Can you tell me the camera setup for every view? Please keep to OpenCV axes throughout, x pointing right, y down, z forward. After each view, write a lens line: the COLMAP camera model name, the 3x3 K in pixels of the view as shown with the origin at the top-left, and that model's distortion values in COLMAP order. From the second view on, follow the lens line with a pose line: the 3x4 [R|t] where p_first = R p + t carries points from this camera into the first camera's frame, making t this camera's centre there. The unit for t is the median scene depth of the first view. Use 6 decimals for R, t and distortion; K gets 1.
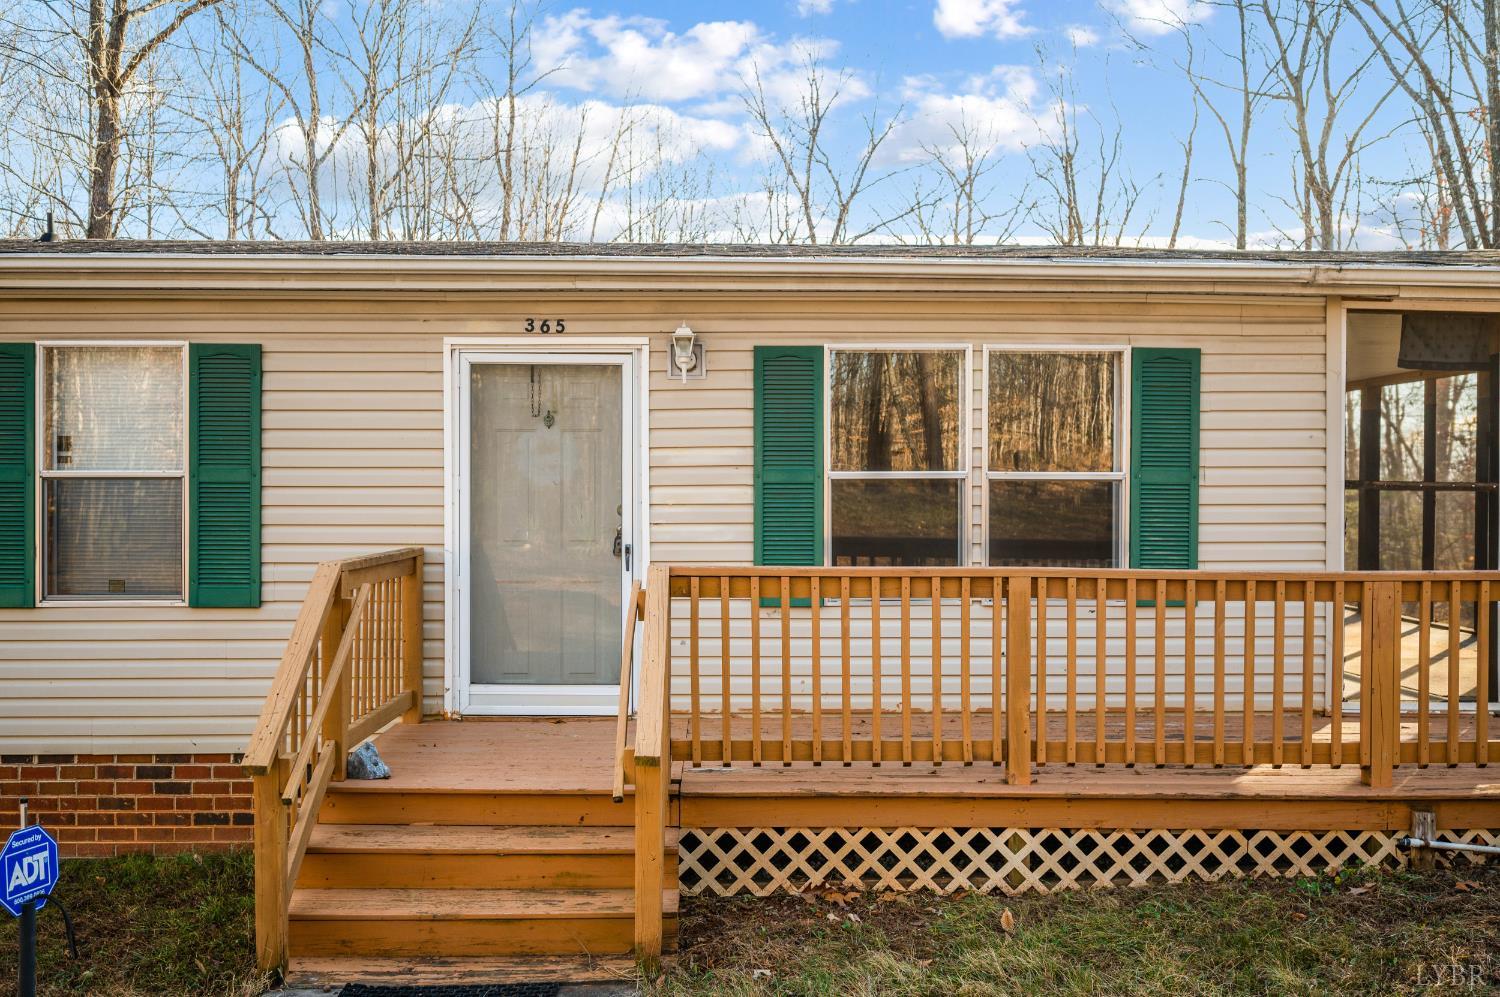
lens RADIAL K [[1305.9, 0, 751.5], [0, 1305.9, 501.3], [0, 0, 1]] dist [-0.000015, -0.000287]
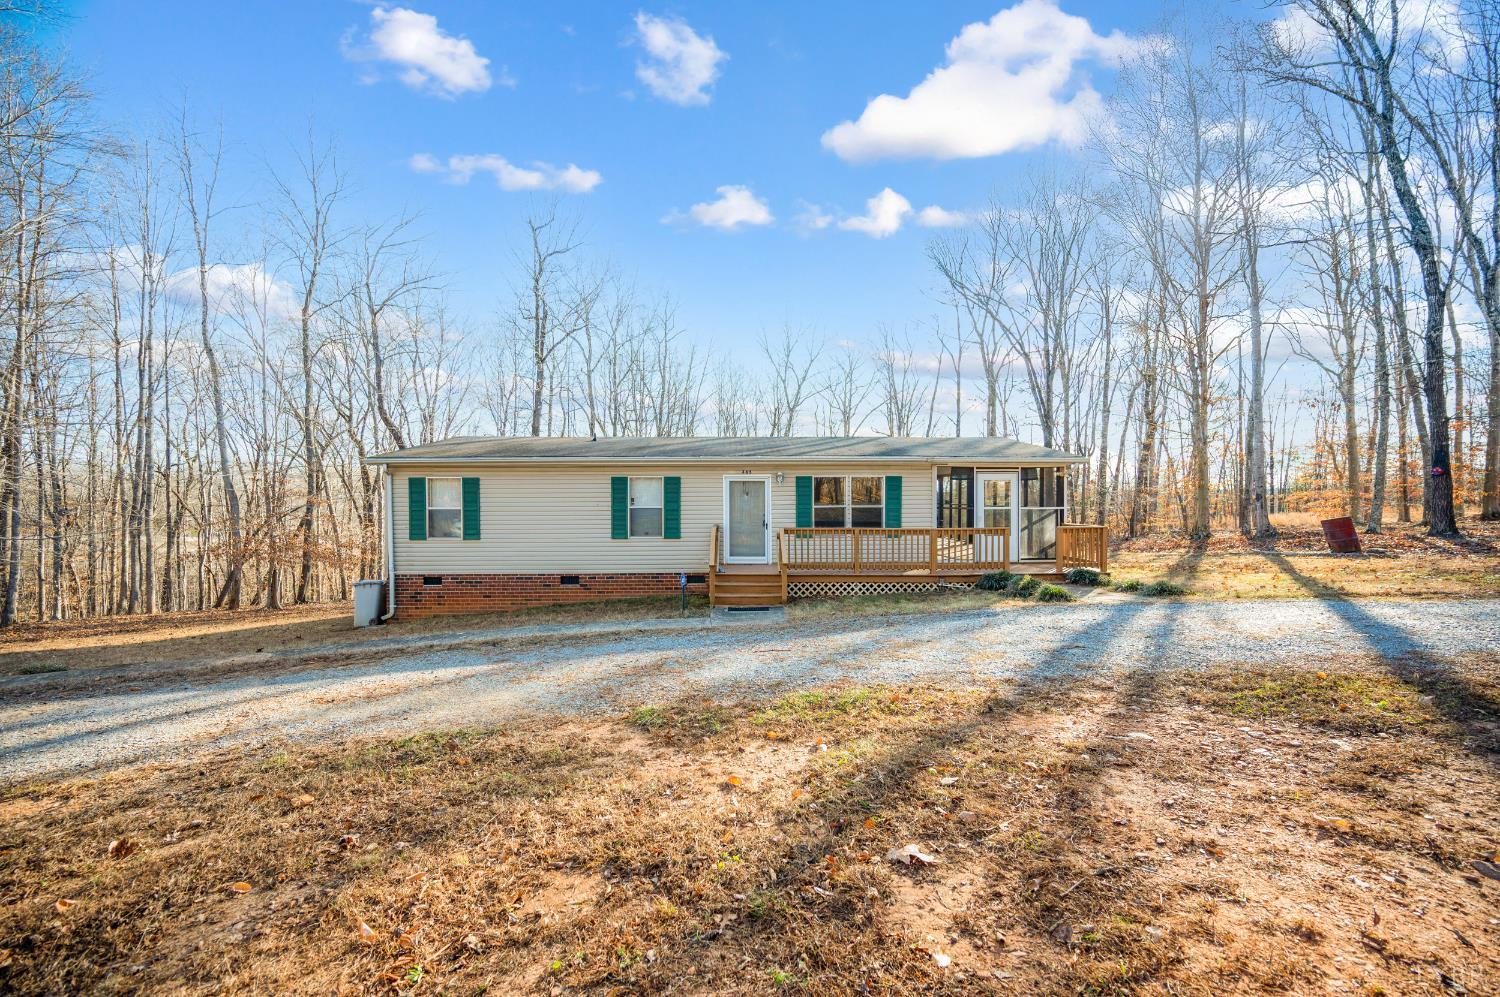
lens RADIAL K [[697.1, 0, 741.3], [0, 697.1, 492.6], [0, 0, 1]] dist [-0.002186, -0.000002]
pose [[0.999980, -0.004404, 0.004625, -0.187382], [0.004453, 0.999935, -0.010483, -0.043445], [-0.004579, 0.010503, 0.999934, -1.268785]]
